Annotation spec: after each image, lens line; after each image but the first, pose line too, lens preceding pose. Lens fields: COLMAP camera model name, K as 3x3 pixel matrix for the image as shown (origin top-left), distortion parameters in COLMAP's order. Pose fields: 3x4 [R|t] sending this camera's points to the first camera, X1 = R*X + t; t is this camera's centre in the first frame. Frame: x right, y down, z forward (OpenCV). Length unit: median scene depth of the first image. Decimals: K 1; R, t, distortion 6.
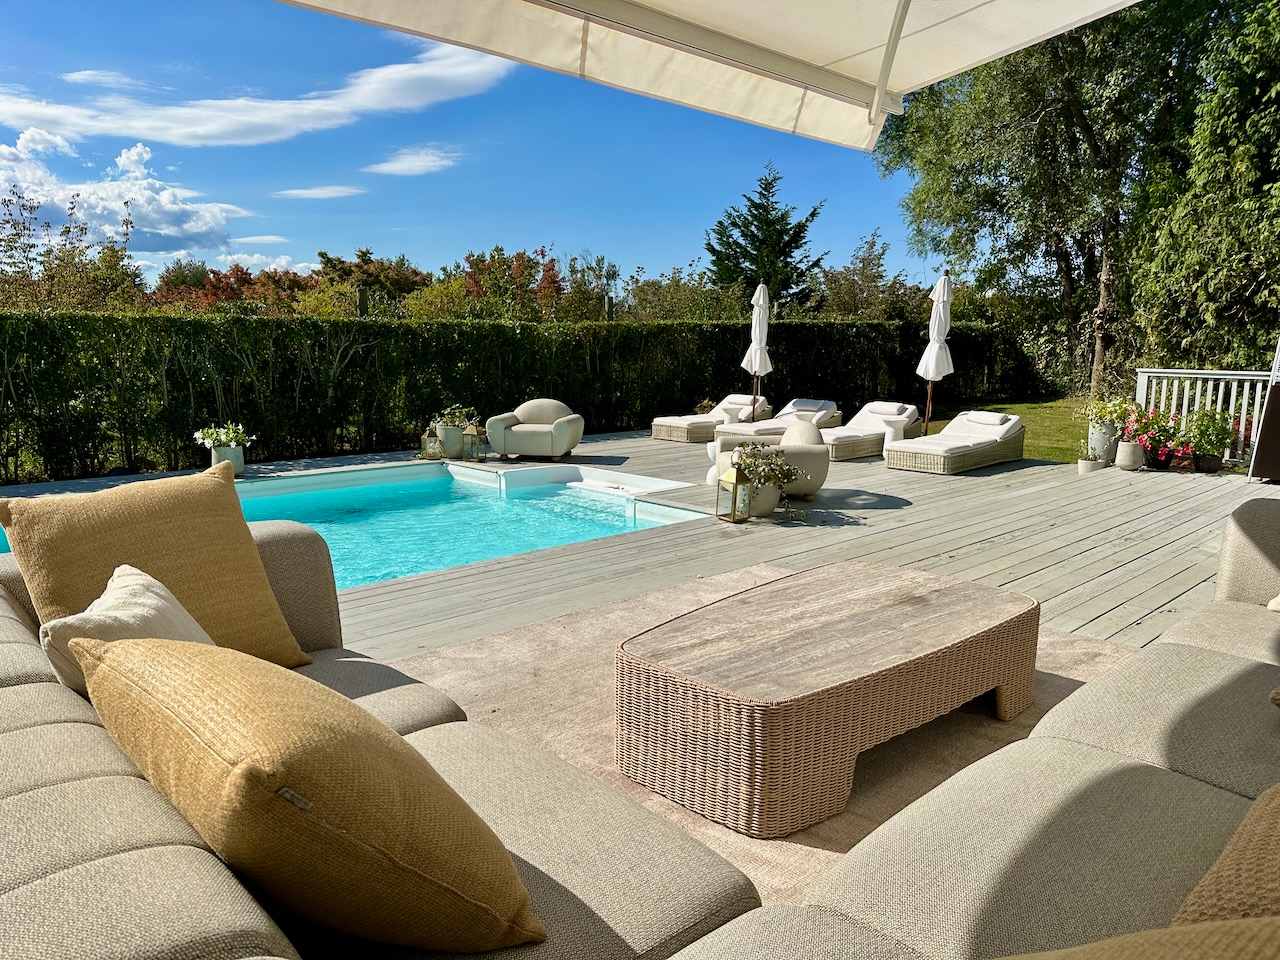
lens RADIAL K [[889.9, 0, 634.5], [0, 889.9, 491.5], [0, 0, 1]] dist [0.058307, -0.075601]
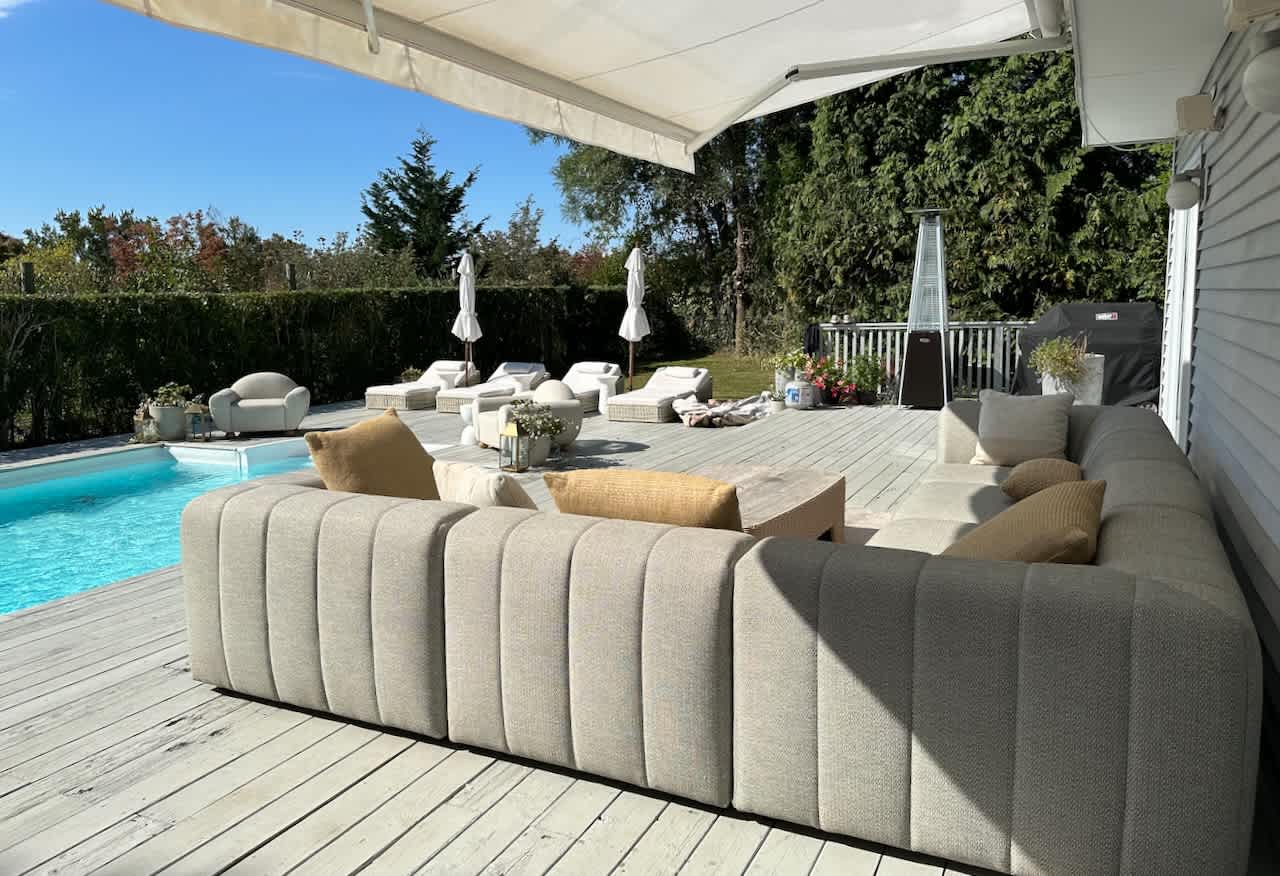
lens RADIAL K [[981.4, 0, 573.7], [0, 981.4, 414.6], [0, 0, 1]] dist [0.204698, -0.502513]
pose [[0.943879, -0.060671, 0.324671, -0.114830], [0.079038, 0.995915, -0.043671, 0.012072], [-0.320695, 0.066882, 0.944818, -0.099730]]
